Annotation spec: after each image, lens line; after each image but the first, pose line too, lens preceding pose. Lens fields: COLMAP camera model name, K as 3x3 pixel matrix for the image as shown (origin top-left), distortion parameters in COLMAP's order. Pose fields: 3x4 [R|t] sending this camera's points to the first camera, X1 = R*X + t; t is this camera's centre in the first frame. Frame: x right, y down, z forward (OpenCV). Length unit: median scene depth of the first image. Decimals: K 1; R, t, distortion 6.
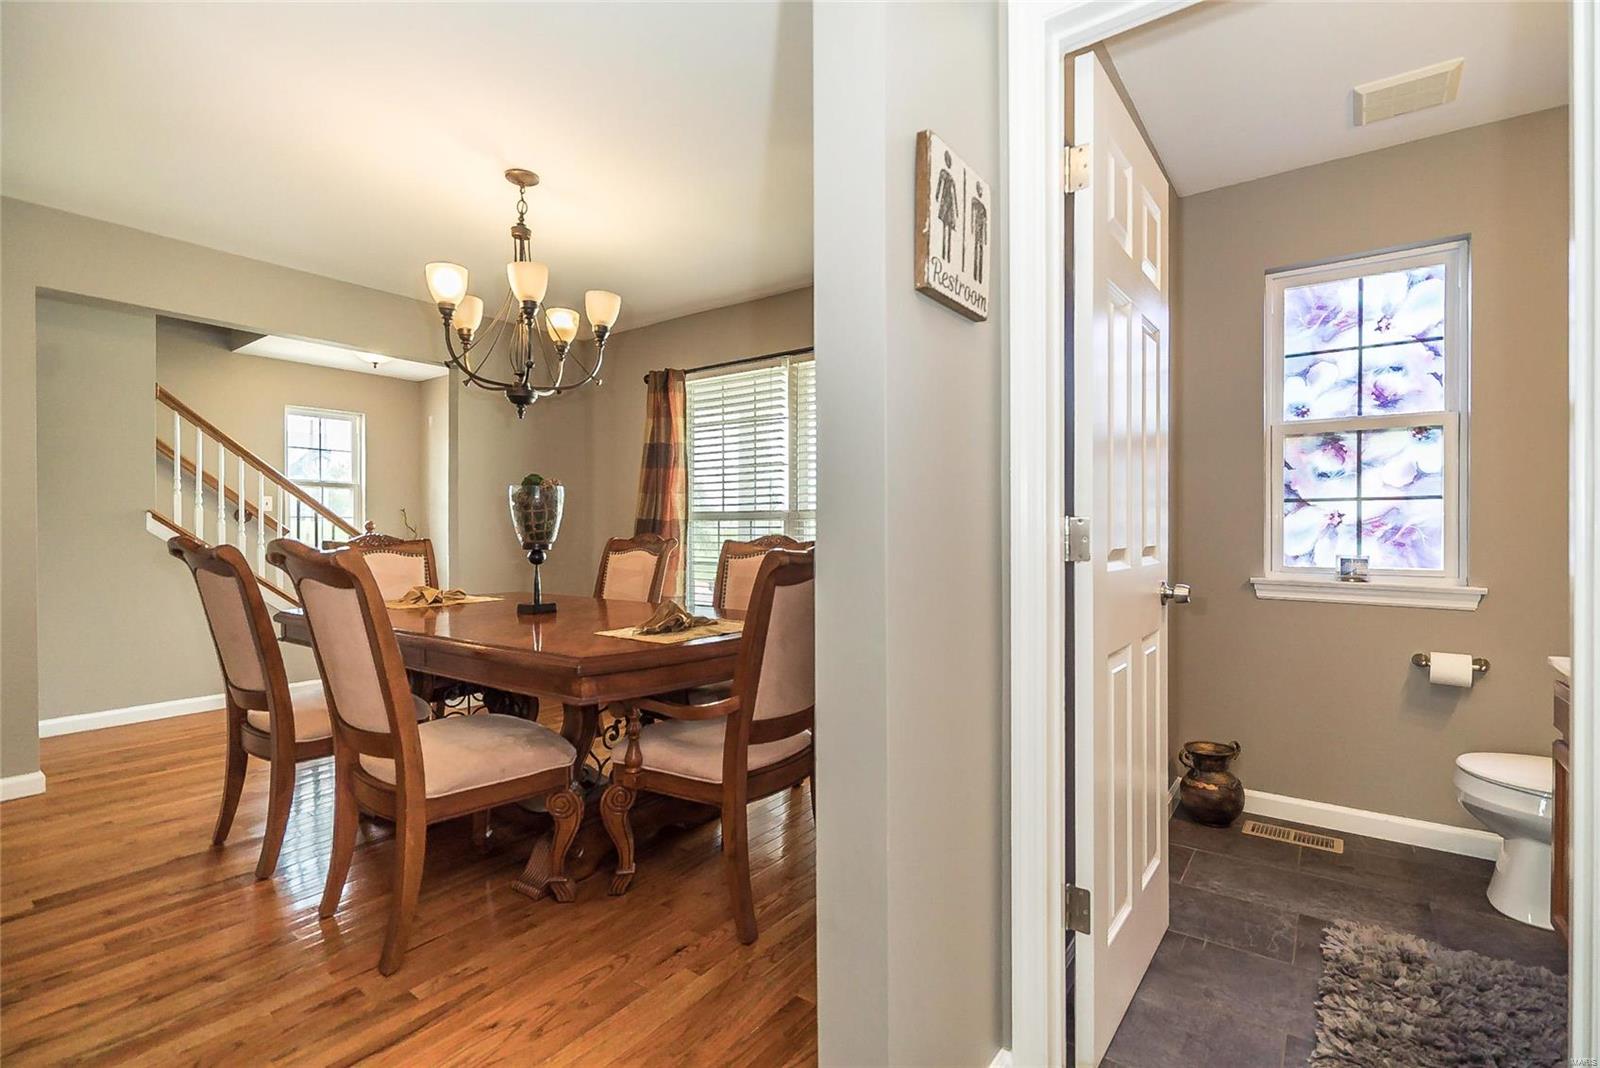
lens RADIAL K [[742.8, 0, 797.5], [0, 742.8, 517.3], [0, 0, 1]] dist [0.002025, -0.000380]
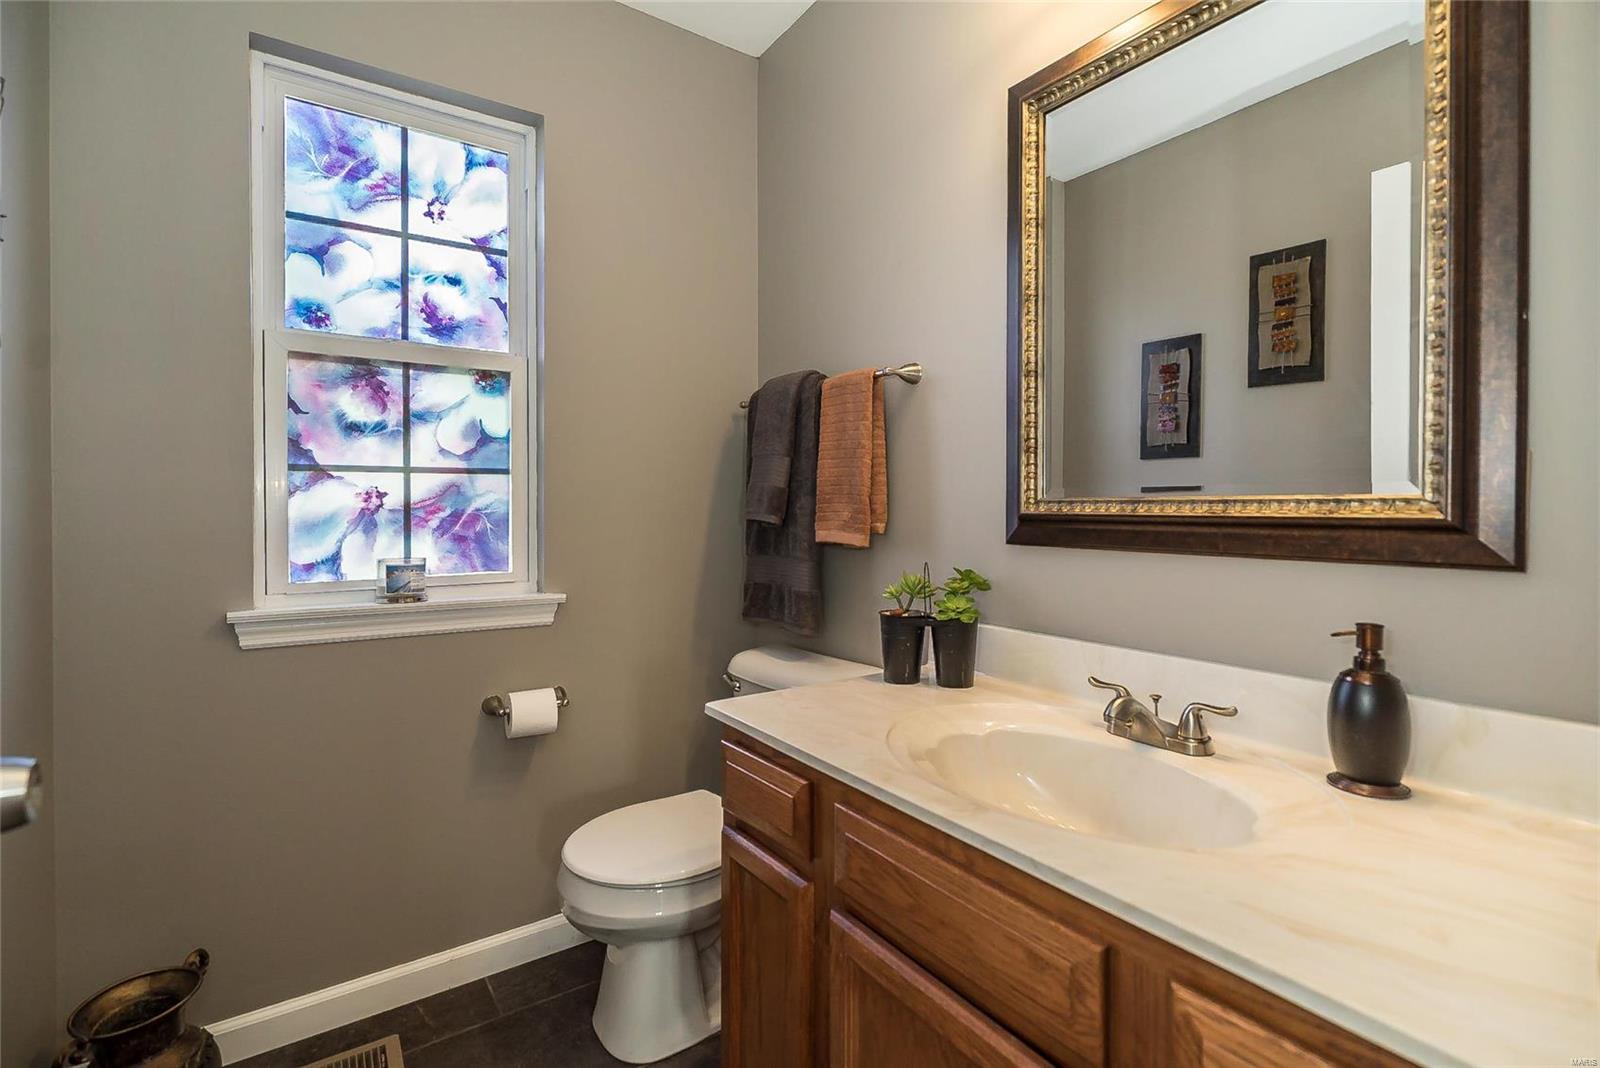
lens RADIAL K [[742.8, 0, 797.5], [0, 742.8, 517.3], [0, 0, 1]] dist [0.002025, -0.000380]
pose [[0.309190, -0.009654, 0.950951, 0.250394], [-0.005978, 0.999909, 0.012095, 0.006342], [-0.950981, -0.009424, 0.309105, 0.480983]]
